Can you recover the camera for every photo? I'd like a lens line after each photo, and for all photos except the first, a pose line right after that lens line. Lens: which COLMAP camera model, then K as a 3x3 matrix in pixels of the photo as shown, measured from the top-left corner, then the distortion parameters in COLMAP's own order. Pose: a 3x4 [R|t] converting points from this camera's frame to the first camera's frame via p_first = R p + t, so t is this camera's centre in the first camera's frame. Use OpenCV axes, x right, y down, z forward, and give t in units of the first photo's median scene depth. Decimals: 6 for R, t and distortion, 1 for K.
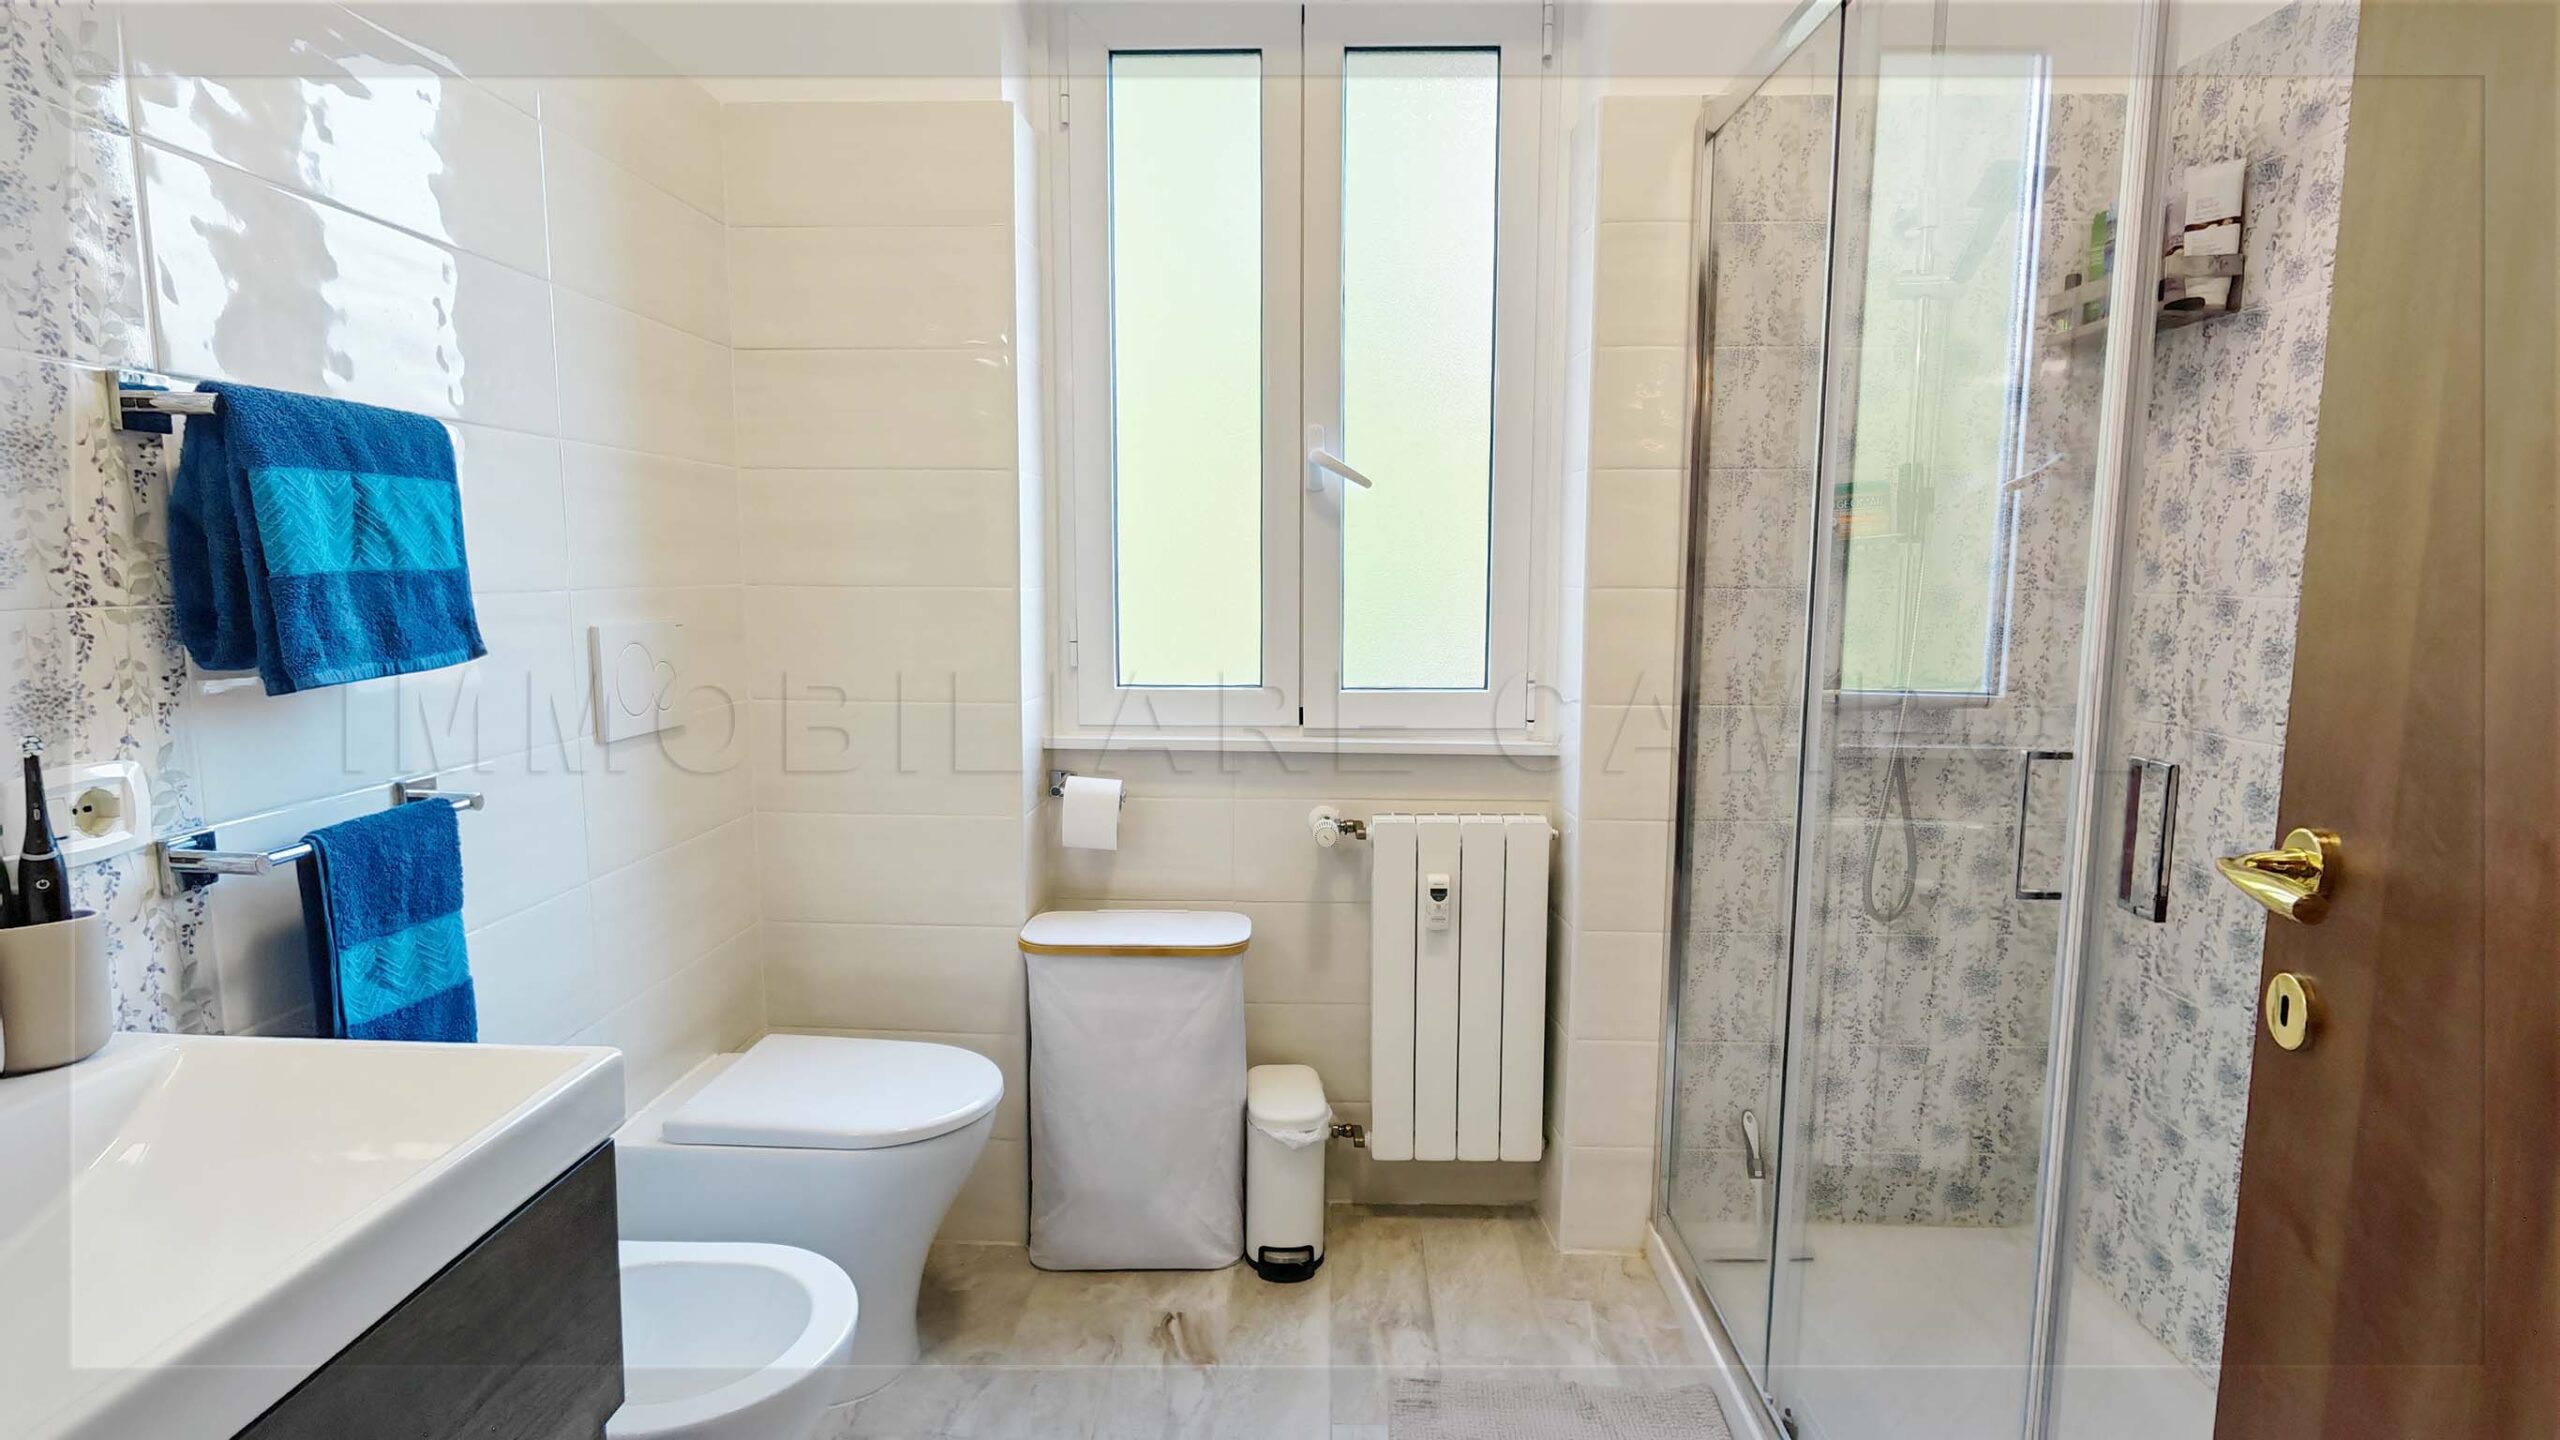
lens RADIAL K [[1316.1, 0, 1272.5], [0, 1316.1, 731.5], [0, 0, 1]] dist [-0.003745, -0.000003]
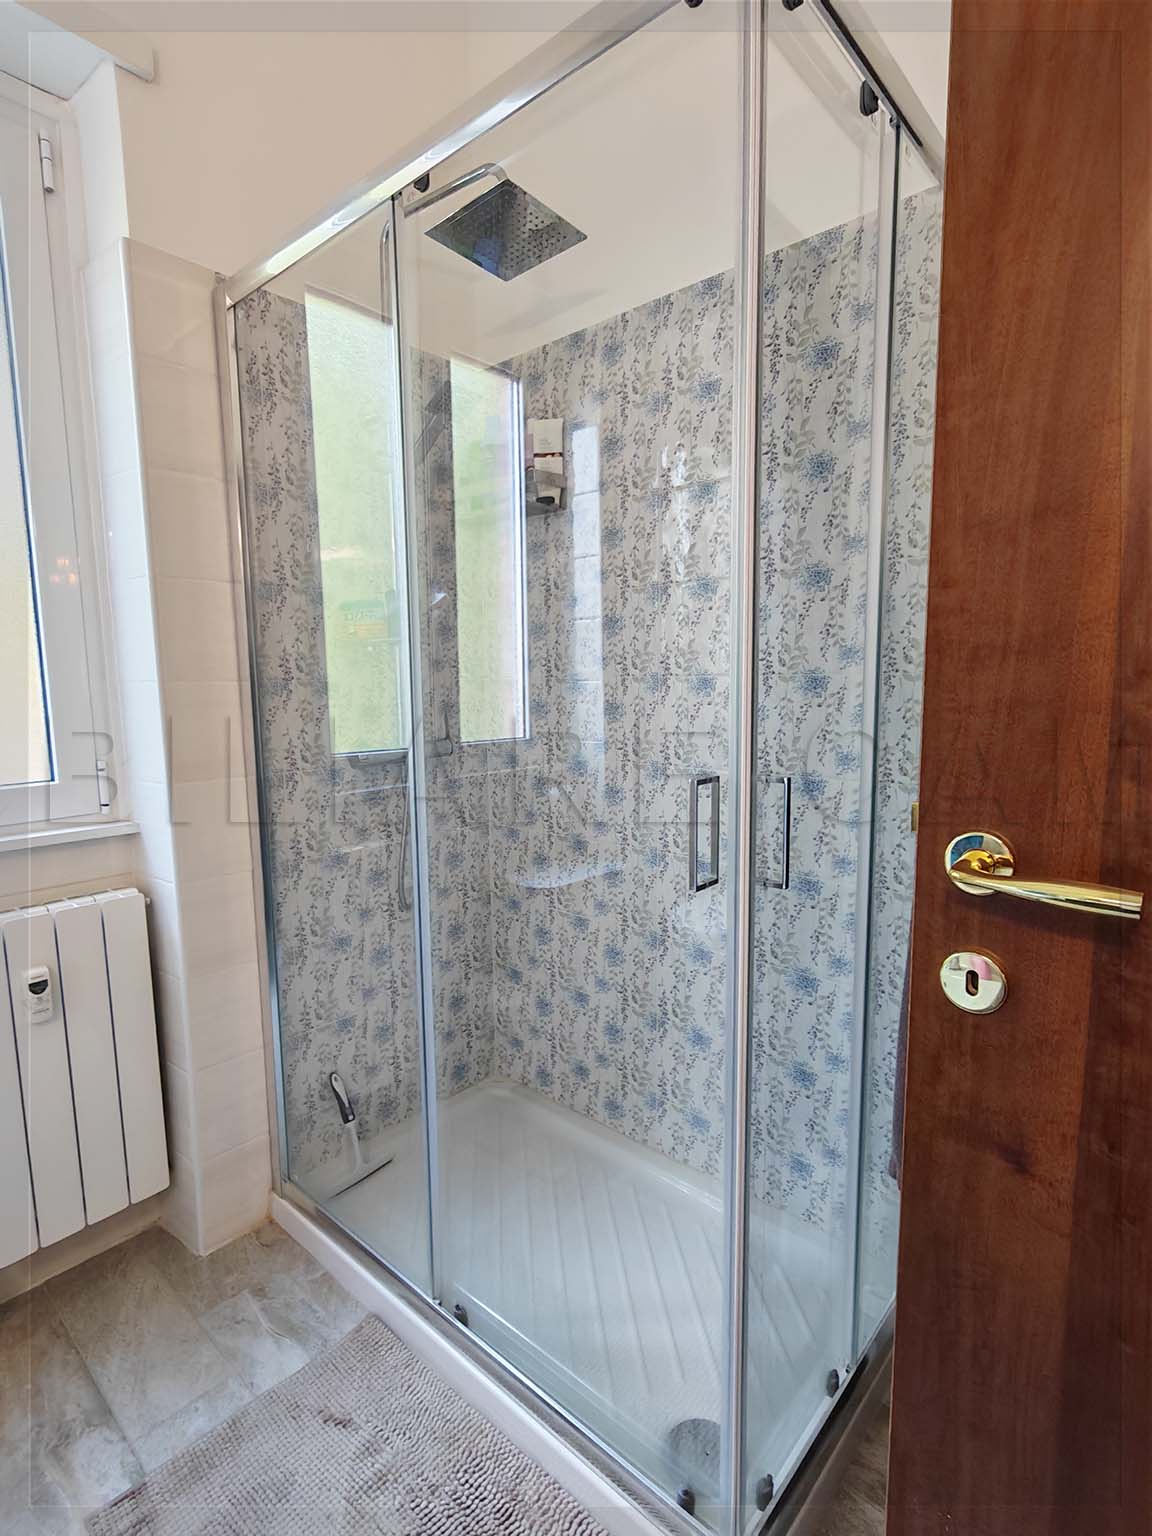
lens RADIAL K [[769.5, 0, 573.1], [0, 769.5, 759.9], [0, 0, 1]] dist [-0.003550, -0.000256]
pose [[0.665085, -0.101267, 0.739869, -0.024883], [0.106158, 0.993522, 0.040557, -0.038983], [-0.739183, 0.051569, 0.671527, 0.346756]]
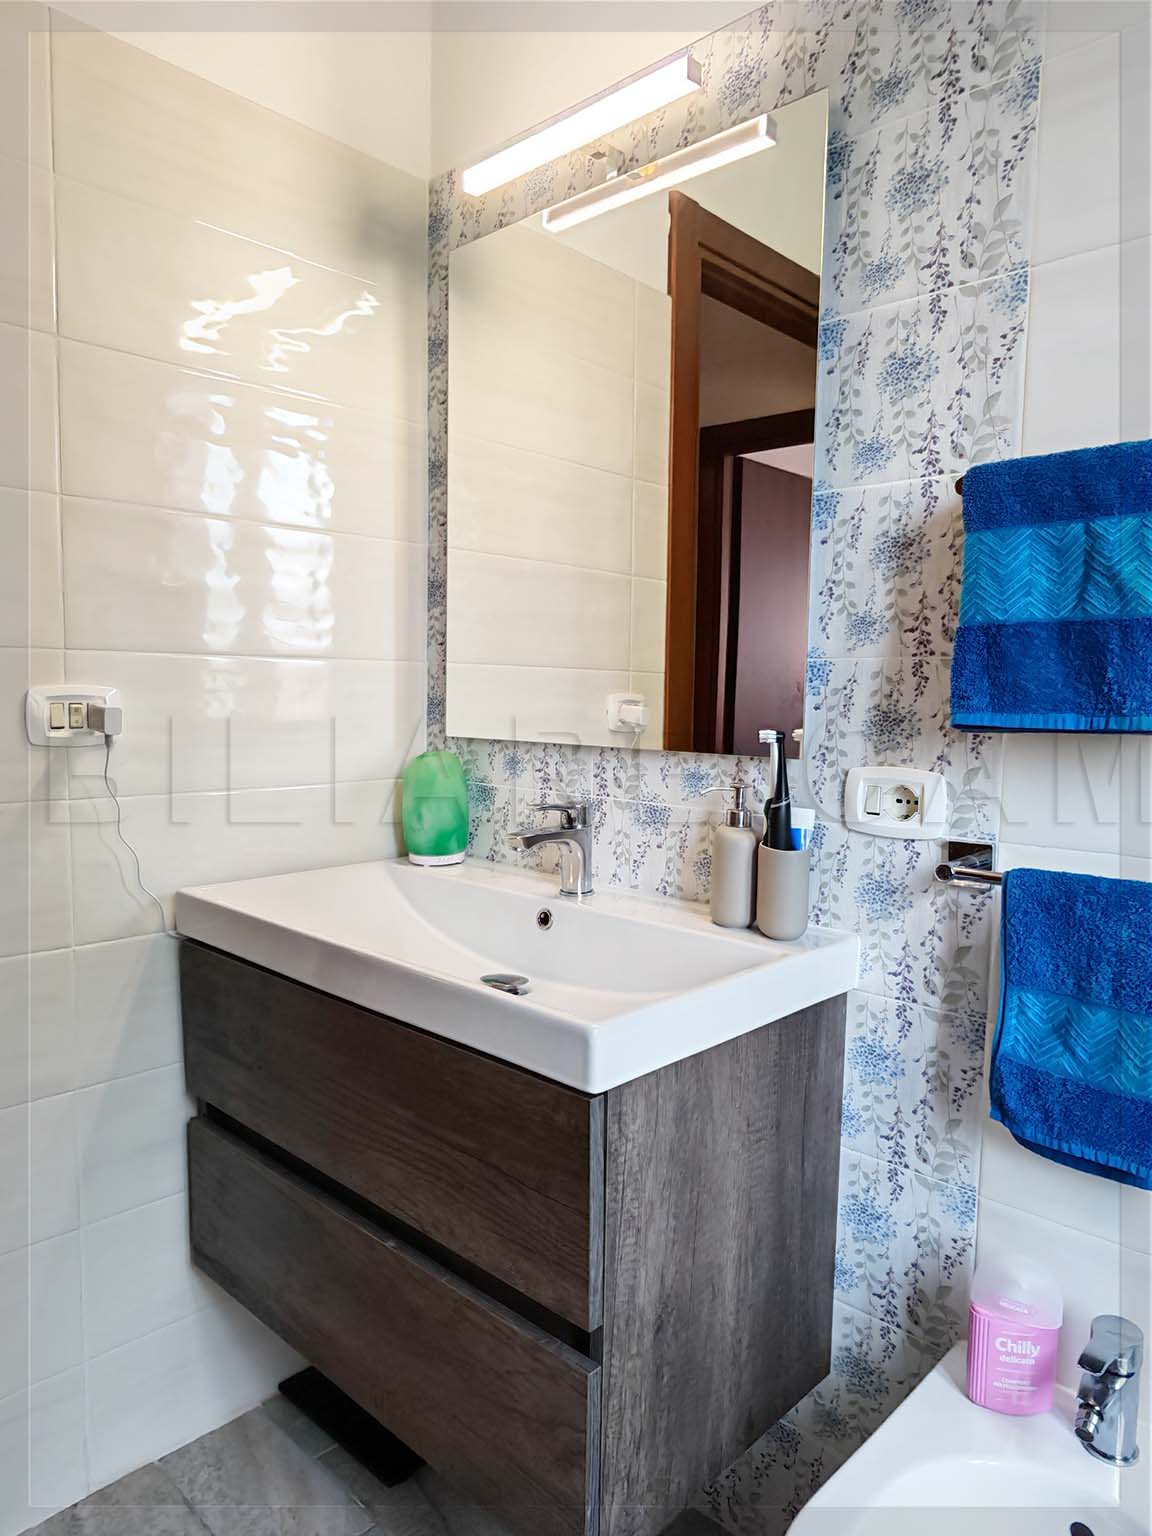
lens RADIAL K [[1025.8, 0, 537.3], [0, 1025.8, 771.5], [0, 0, 1]] dist [0.002473, 0.000396]
pose [[-0.676680, 0.048434, -0.734683, 0.095184], [-0.108006, 0.980510, 0.164119, -0.062042], [0.728312, 0.190406, -0.658260, 0.815228]]
